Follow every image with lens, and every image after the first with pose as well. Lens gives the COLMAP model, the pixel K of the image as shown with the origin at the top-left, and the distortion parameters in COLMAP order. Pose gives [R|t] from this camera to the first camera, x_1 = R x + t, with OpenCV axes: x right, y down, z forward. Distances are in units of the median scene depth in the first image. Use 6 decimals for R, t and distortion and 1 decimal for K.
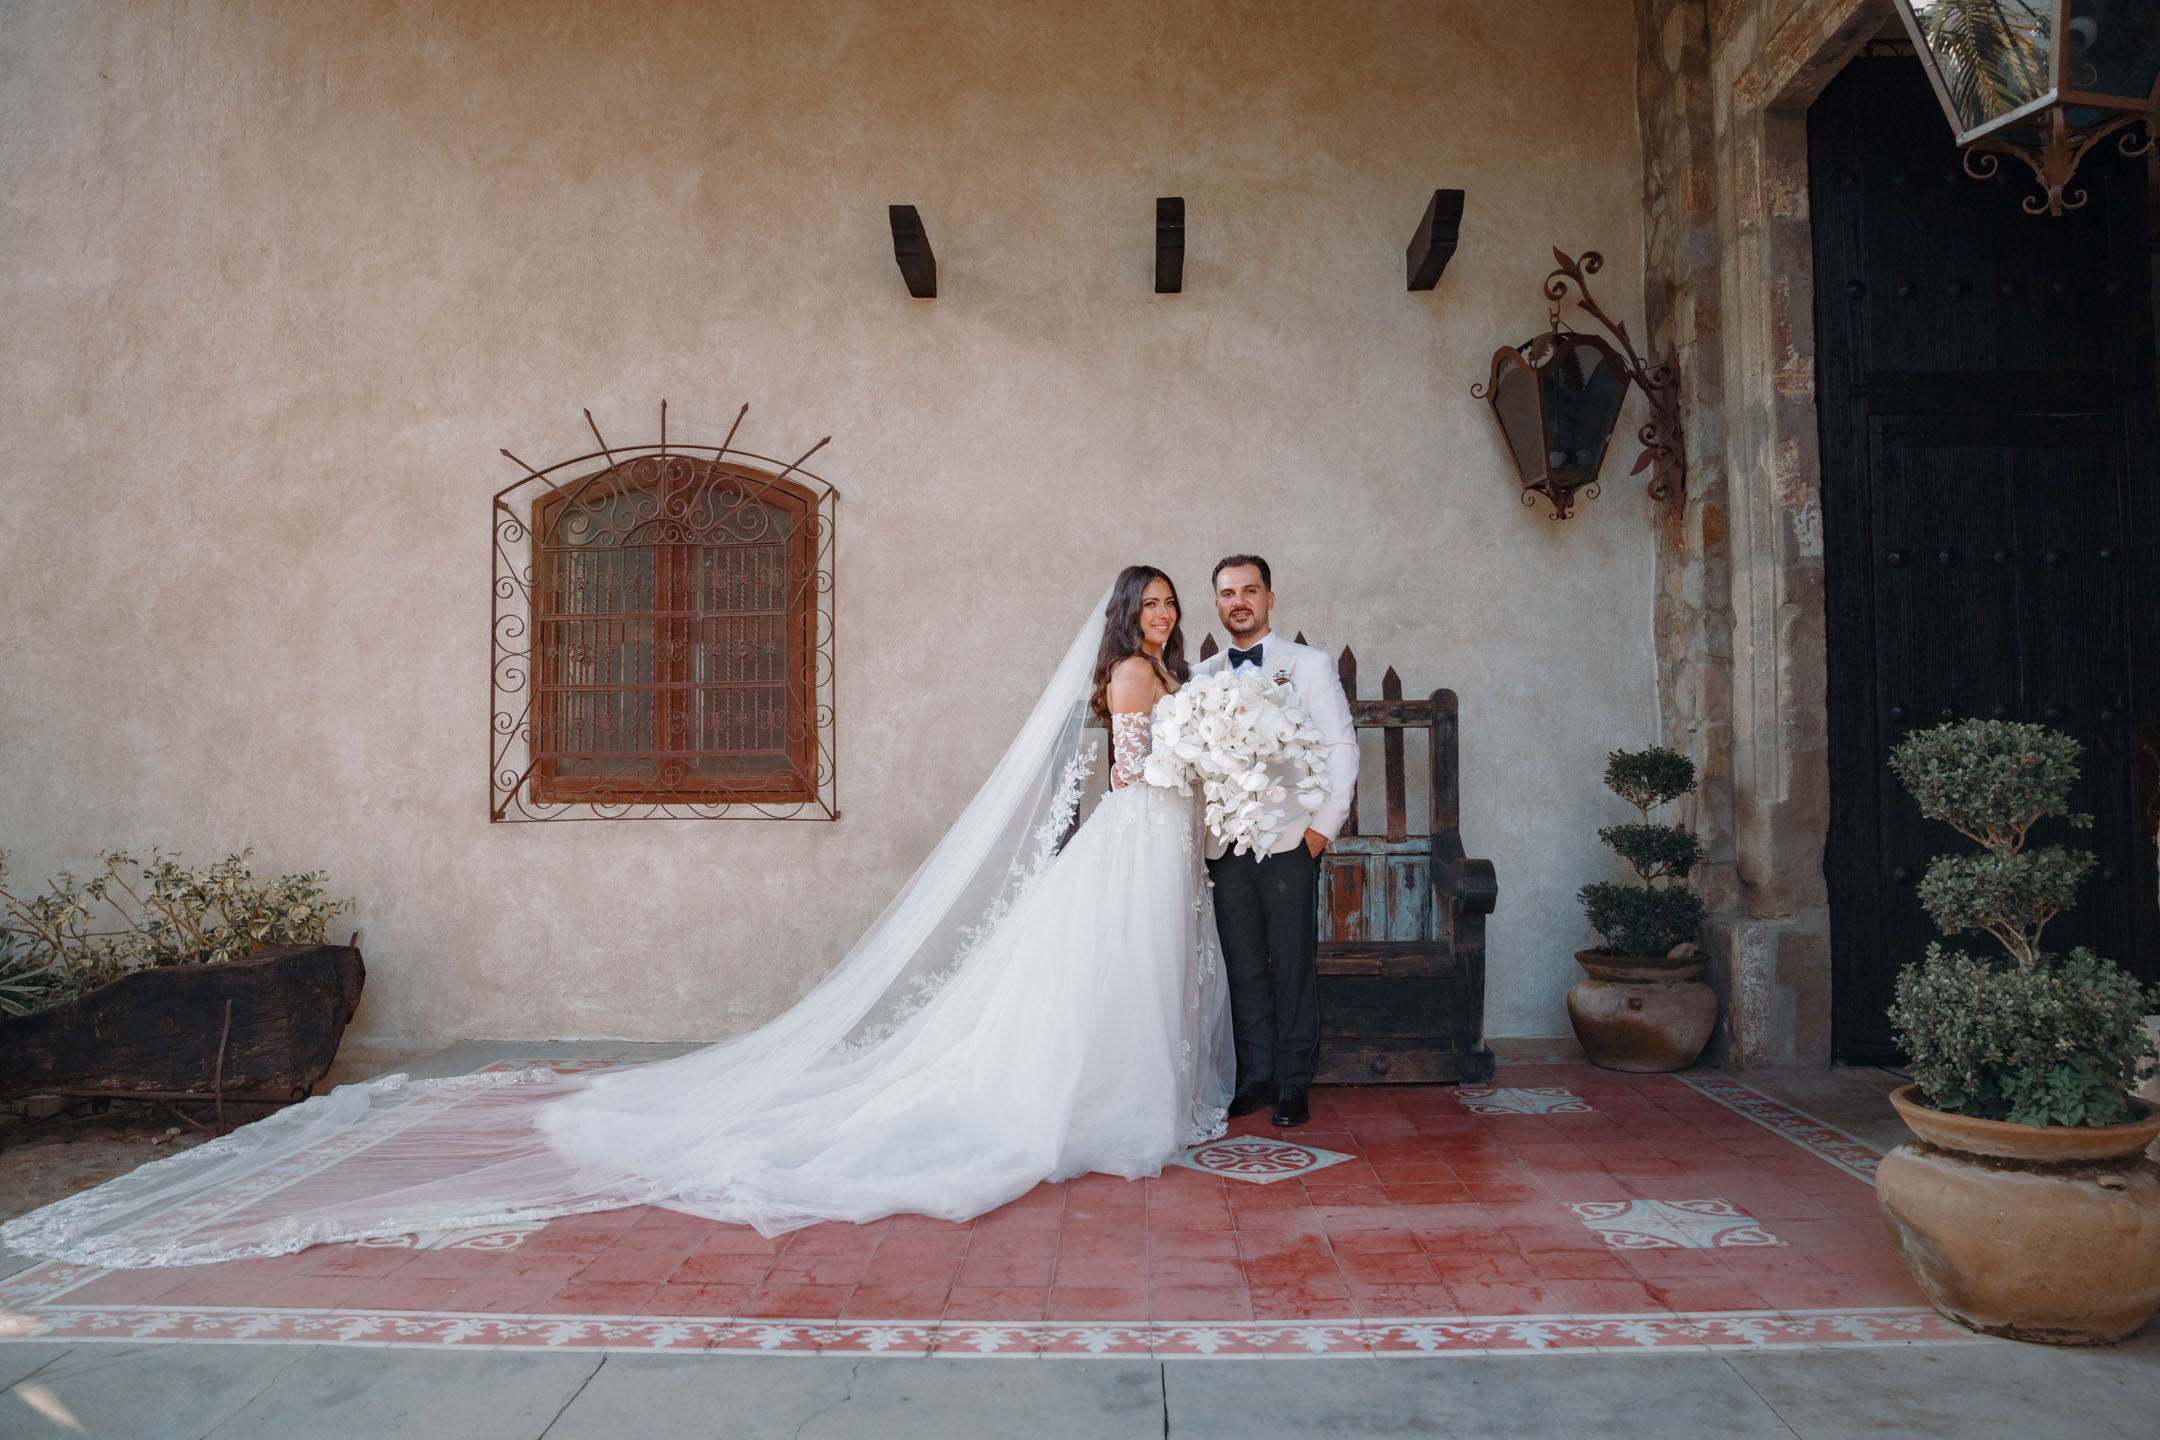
lens RADIAL K [[1672.4, 0, 1080.0], [0, 1672.4, 720.0], [0, 0, 1]] dist [-0.137663, 0.137025]
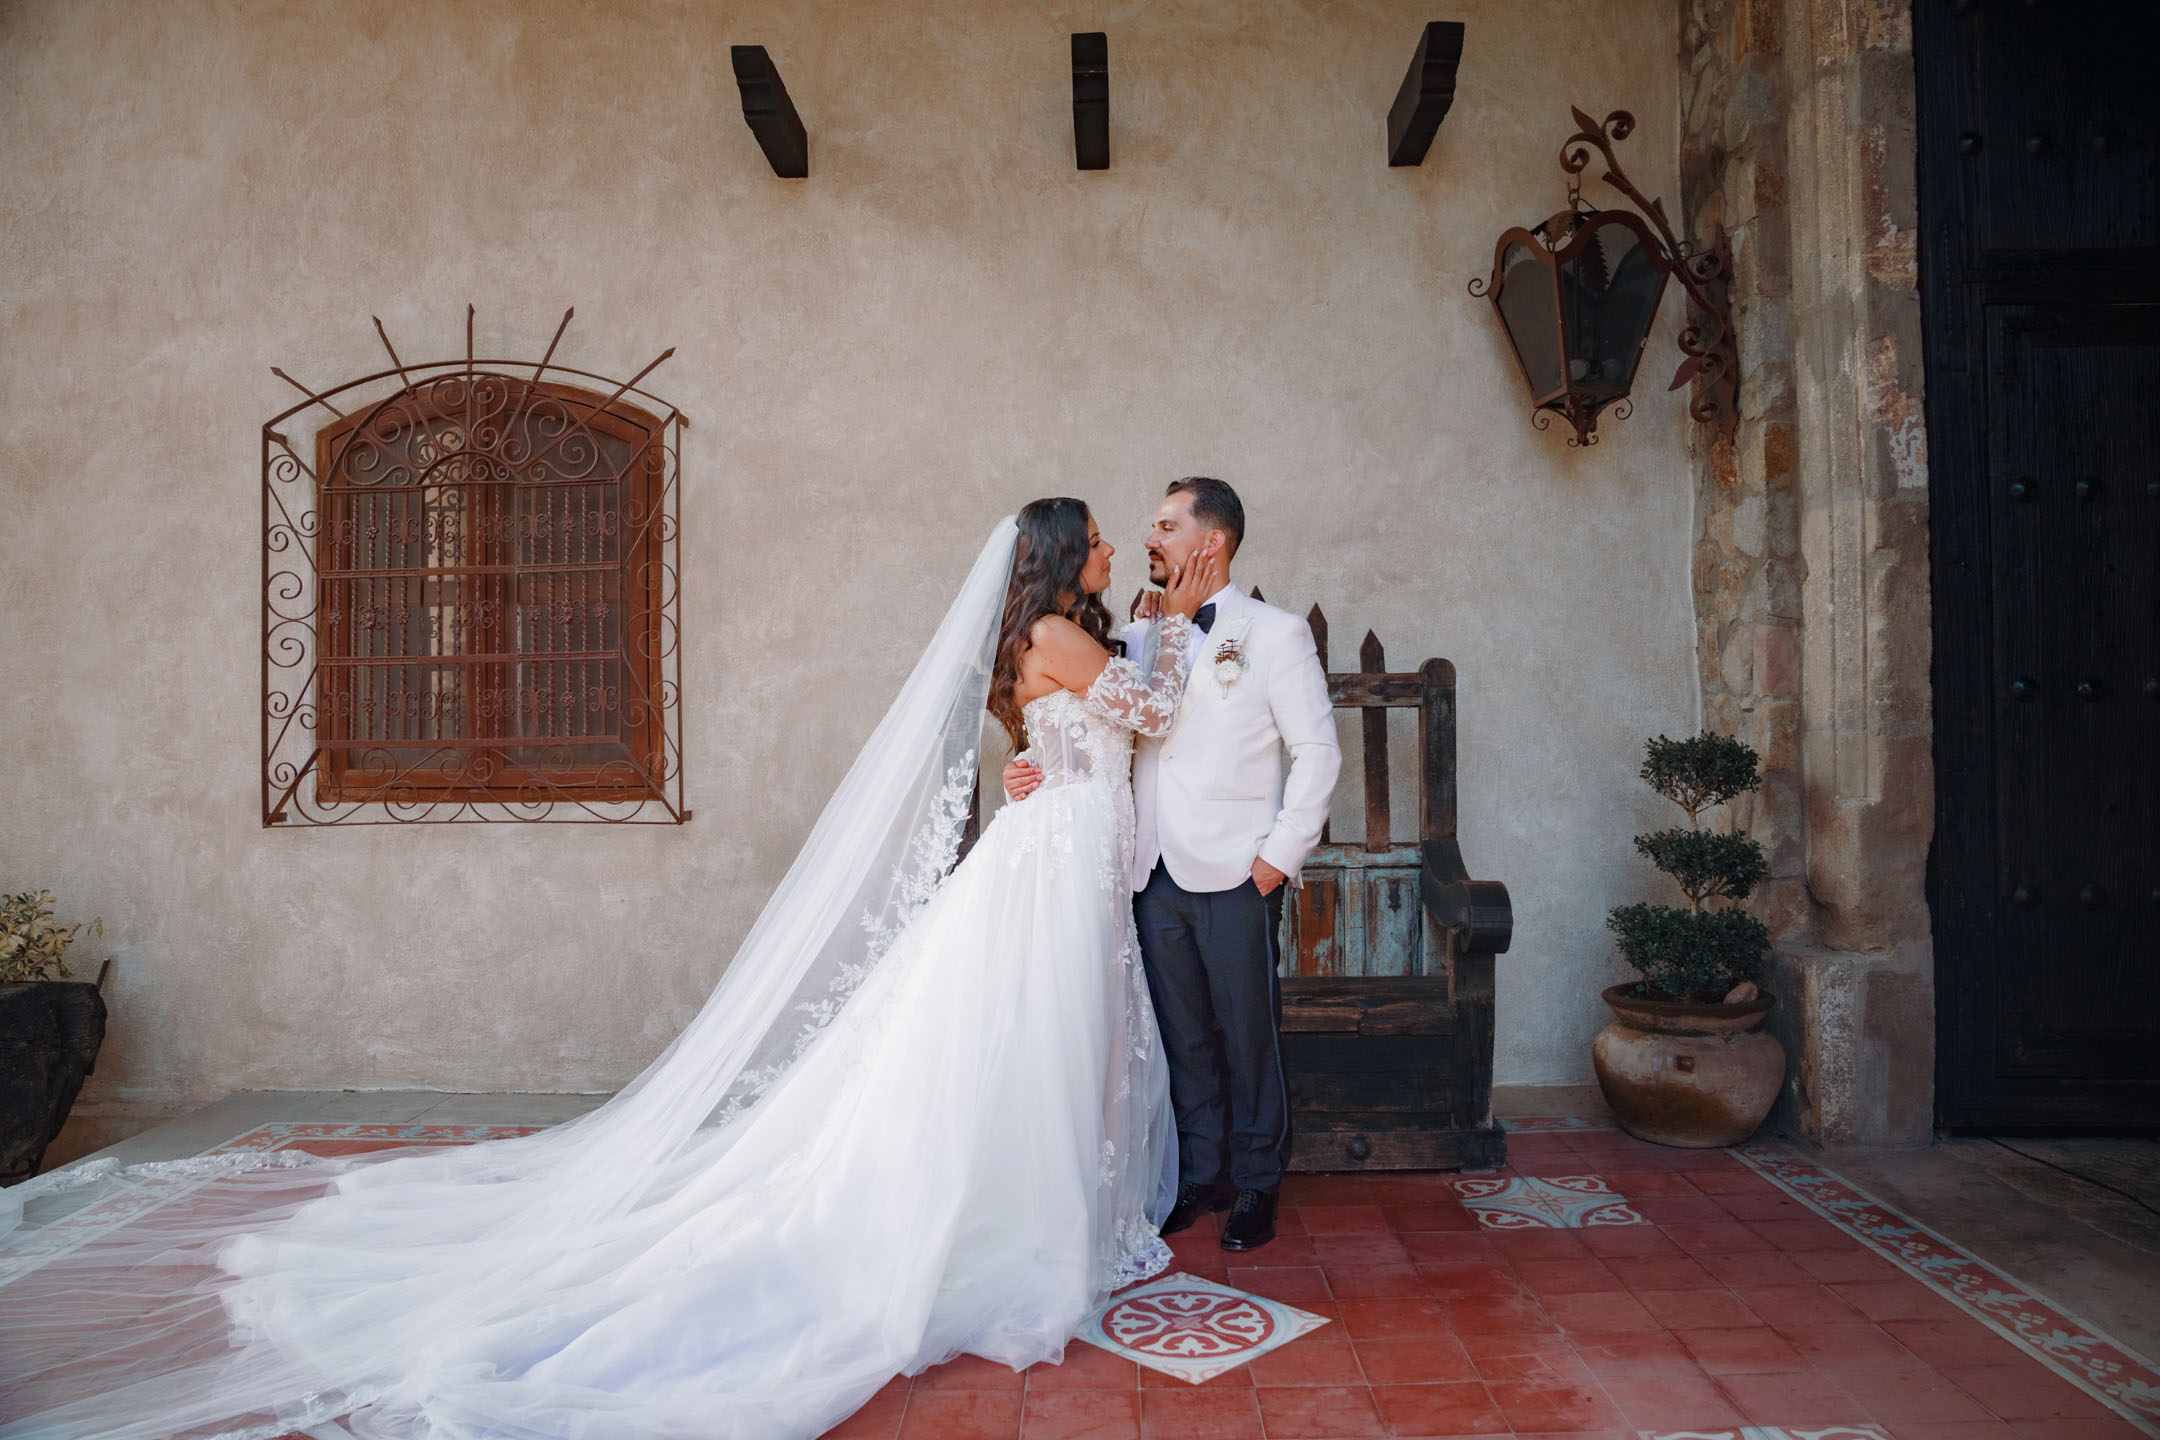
lens RADIAL K [[1555.8, 0, 1080.0], [0, 1555.8, 720.0], [0, 0, 1]] dist [-0.140253, 0.123671]
pose [[0.999931, -0.004054, 0.011019, 0.037919], [0.003768, 0.999657, 0.025931, -0.008548], [-0.011121, -0.025888, 0.999603, 0.249865]]
